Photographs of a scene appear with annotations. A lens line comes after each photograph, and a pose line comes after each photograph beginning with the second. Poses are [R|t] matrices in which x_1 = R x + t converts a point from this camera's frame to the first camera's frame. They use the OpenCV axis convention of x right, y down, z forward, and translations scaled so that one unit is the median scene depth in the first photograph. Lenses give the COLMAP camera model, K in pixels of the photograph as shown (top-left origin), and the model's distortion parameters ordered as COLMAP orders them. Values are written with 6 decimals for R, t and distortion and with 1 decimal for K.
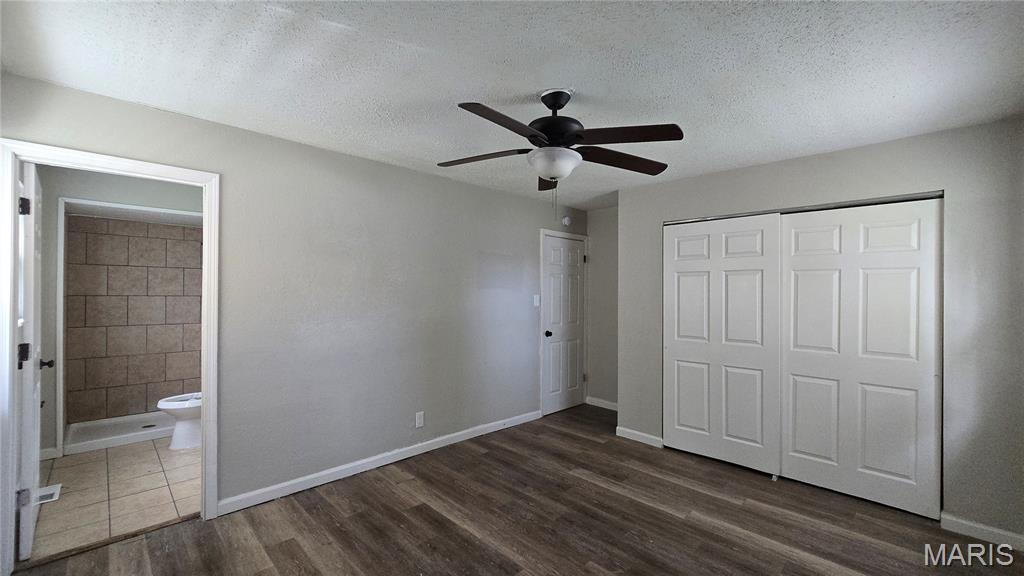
lens RADIAL K [[422.2, 0, 509.2], [0, 422.2, 291.0], [0, 0, 1]] dist [-0.002766, 0.000116]
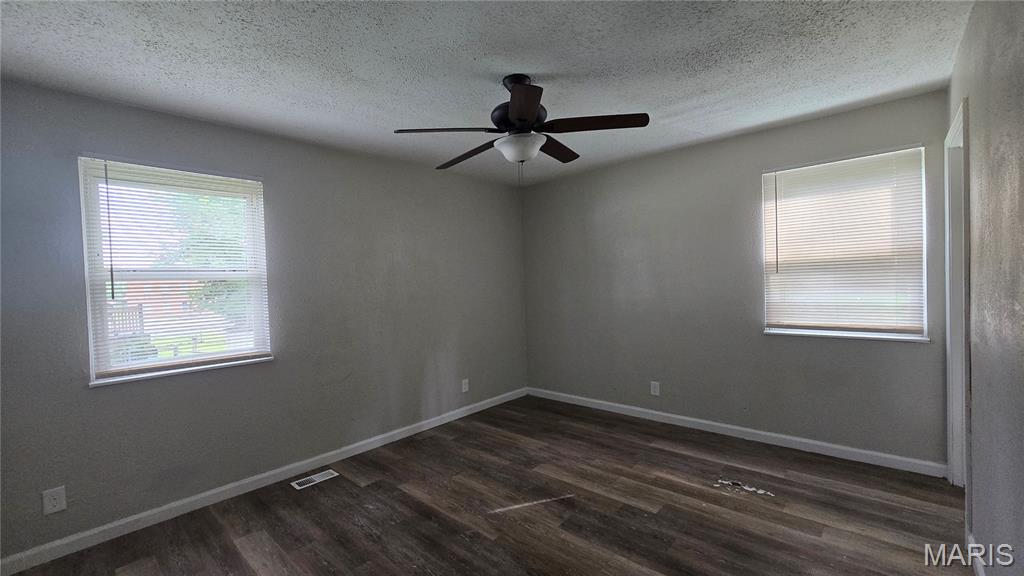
lens RADIAL K [[422.2, 0, 508.1], [0, 422.2, 294.0], [0, 0, 1]] dist [-0.002766, 0.000116]
pose [[-0.998414, 0.028059, -0.048814, 0.151340], [0.026344, 0.999024, 0.035441, 0.020830], [0.049760, 0.034099, -0.998179, 1.574910]]
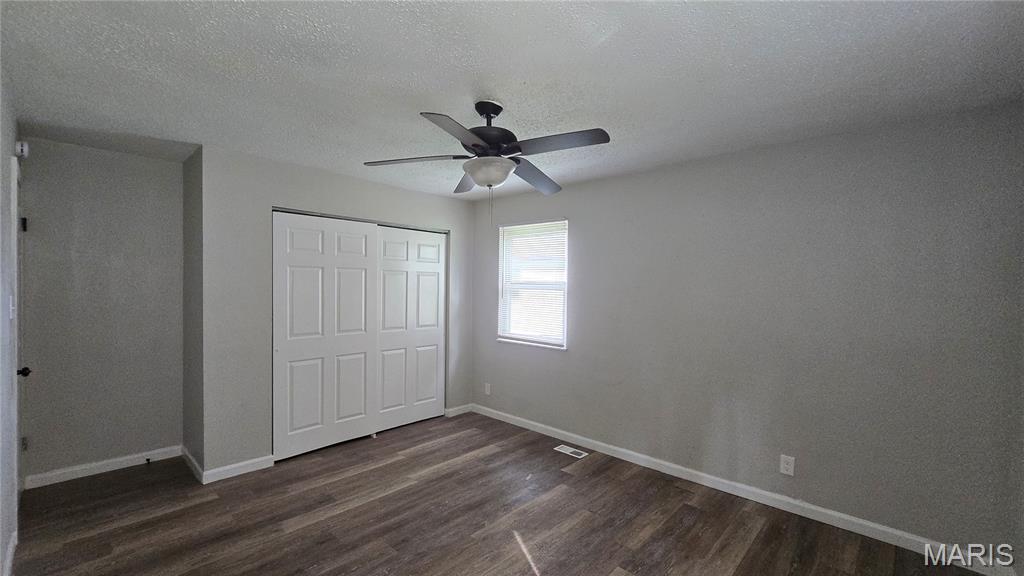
lens RADIAL K [[422.2, 0, 504.6], [0, 422.2, 287.4], [0, 0, 1]] dist [-0.002766, 0.000116]
pose [[-0.037968, -0.013827, 0.999183, -0.723504], [-0.013350, 0.999822, 0.013329, -0.021605], [-0.999190, -0.012833, -0.038145, 0.767198]]
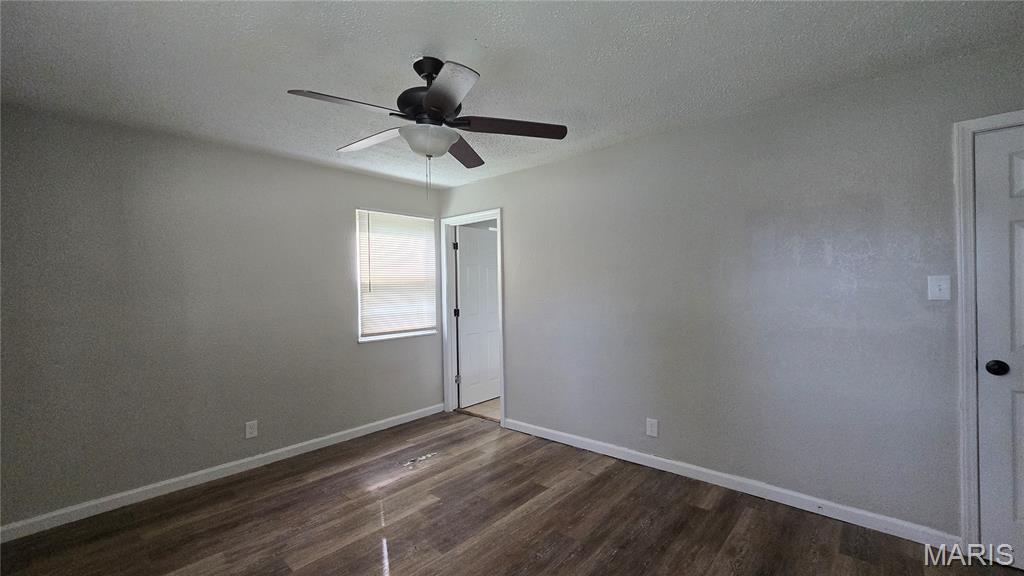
lens RADIAL K [[422.2, 0, 508.7], [0, 422.2, 287.9], [0, 0, 1]] dist [-0.002766, 0.000116]
pose [[0.066411, -0.011762, -0.997723, 0.805616], [0.017021, 0.999798, -0.010653, 0.033726], [0.997647, -0.016275, 0.066598, 0.848237]]
